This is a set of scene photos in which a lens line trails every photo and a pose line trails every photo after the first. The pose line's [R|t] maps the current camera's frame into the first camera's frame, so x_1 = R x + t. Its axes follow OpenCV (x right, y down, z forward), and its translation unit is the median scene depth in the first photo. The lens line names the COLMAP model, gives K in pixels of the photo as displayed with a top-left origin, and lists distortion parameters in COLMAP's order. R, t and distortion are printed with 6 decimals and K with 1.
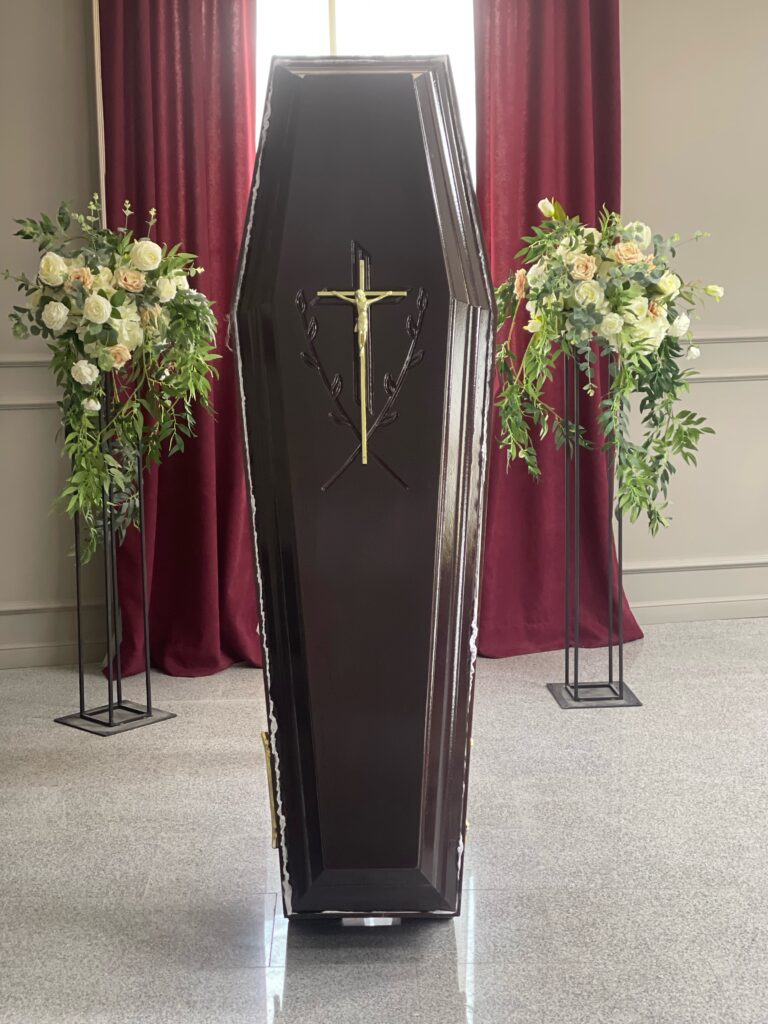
lens RADIAL K [[2282.1, 0, 384.0], [0, 2282.1, 512.0], [0, 0, 1]] dist [-0.085253, 5.514896]
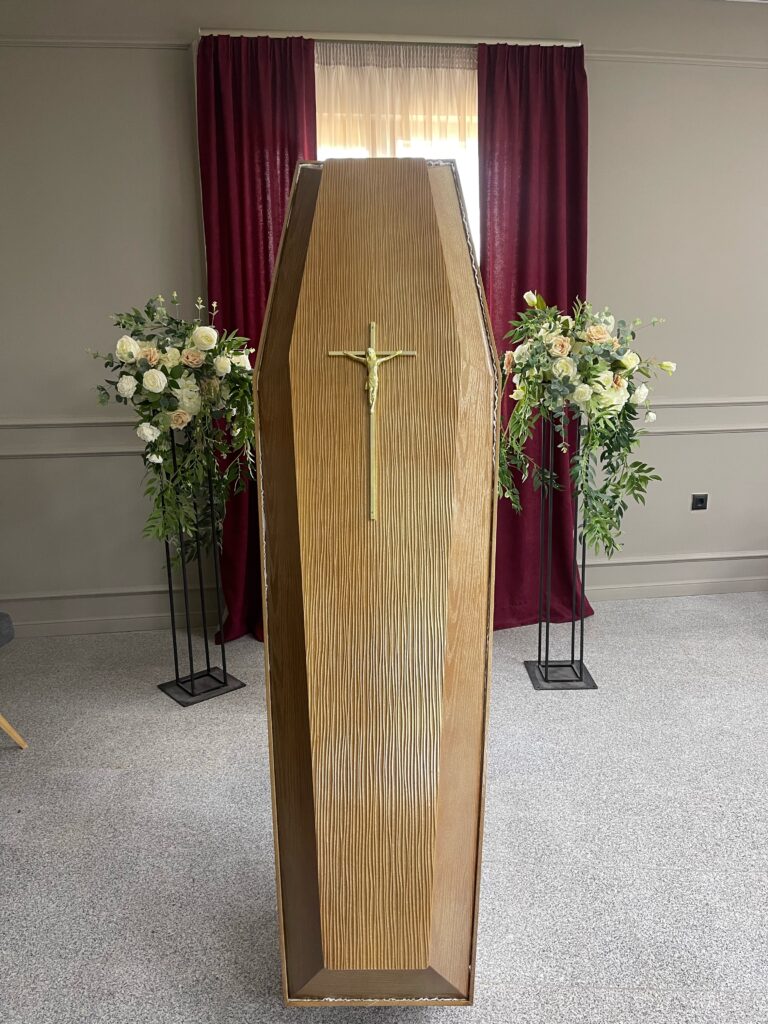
lens RADIAL K [[790.1, 0, 384.0], [0, 790.1, 512.0], [0, 0, 1]] dist [0.008428, 0.000422]
pose [[0.993447, 0.015704, -0.113206, 0.042633], [-0.008938, 0.998157, 0.060027, -0.042871], [0.113940, -0.058622, 0.991757, 0.559301]]
